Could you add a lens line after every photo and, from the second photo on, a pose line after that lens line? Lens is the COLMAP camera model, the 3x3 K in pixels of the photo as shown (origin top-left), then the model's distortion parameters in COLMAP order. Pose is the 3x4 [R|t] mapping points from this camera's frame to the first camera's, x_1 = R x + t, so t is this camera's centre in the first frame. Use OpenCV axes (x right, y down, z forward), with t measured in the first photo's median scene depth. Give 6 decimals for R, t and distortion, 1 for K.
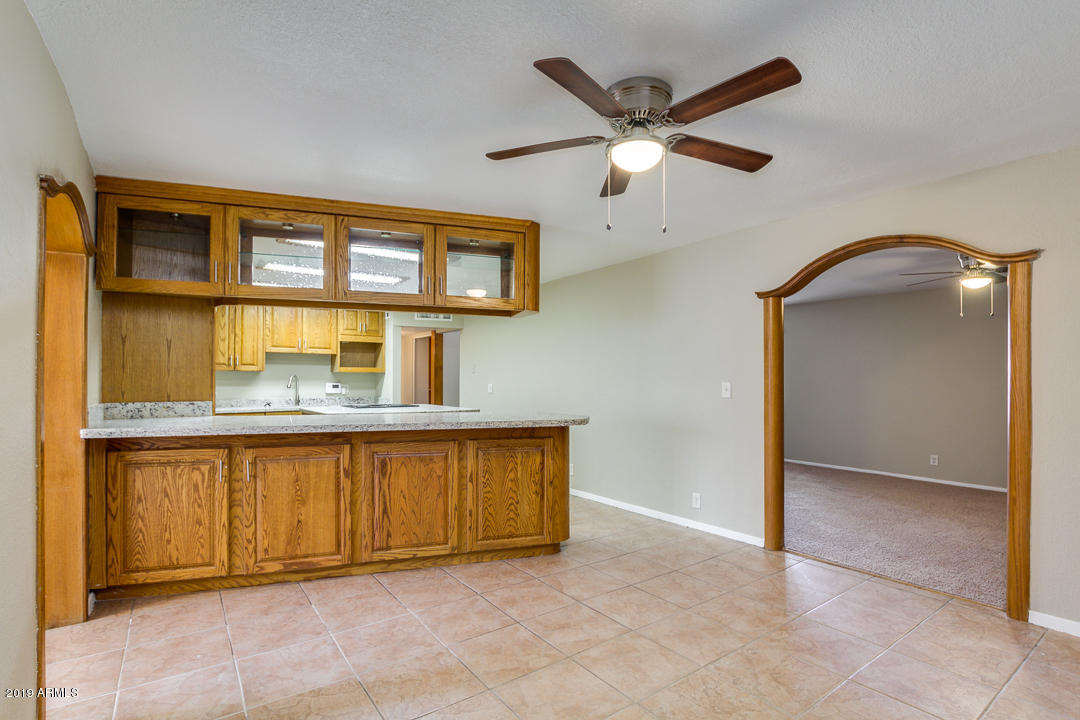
lens RADIAL K [[517.5, 0, 539.6], [0, 517.5, 371.8], [0, 0, 1]] dist [-0.012245, -0.000312]
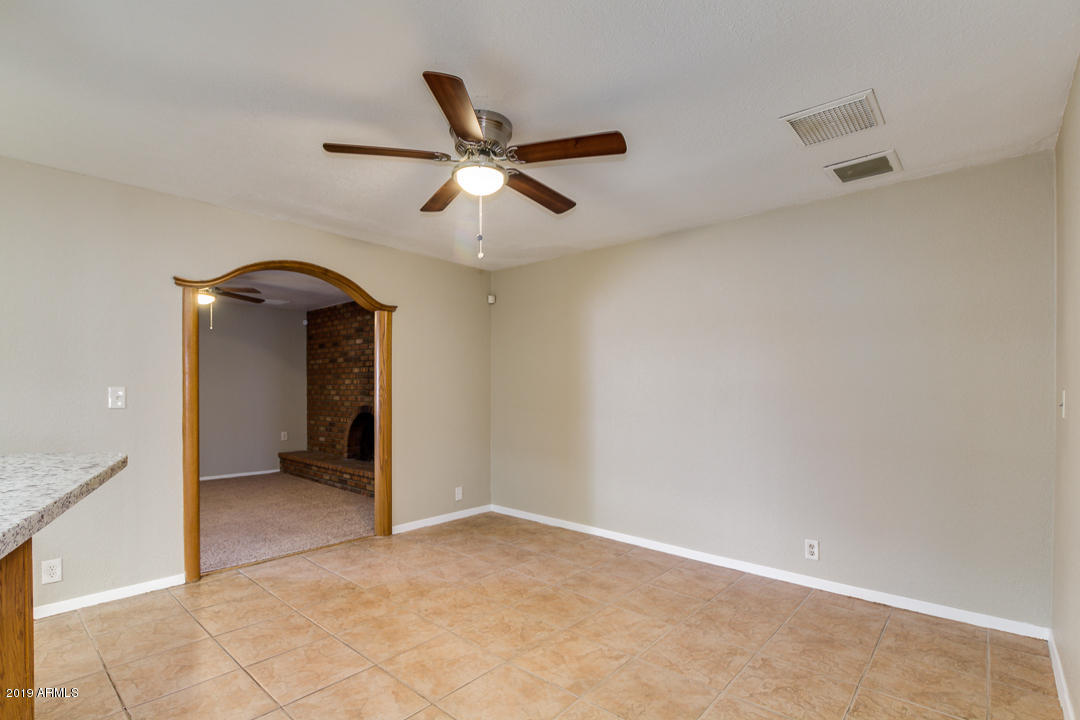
lens RADIAL K [[509.5, 0, 542.4], [0, 509.5, 379.1], [0, 0, 1]] dist [-0.018381, -0.000070]
pose [[-0.227791, 0.012783, 0.973626, -0.464348], [-0.019236, 0.999660, -0.017625, 0.010189], [-0.973520, -0.022743, -0.227467, 0.580040]]
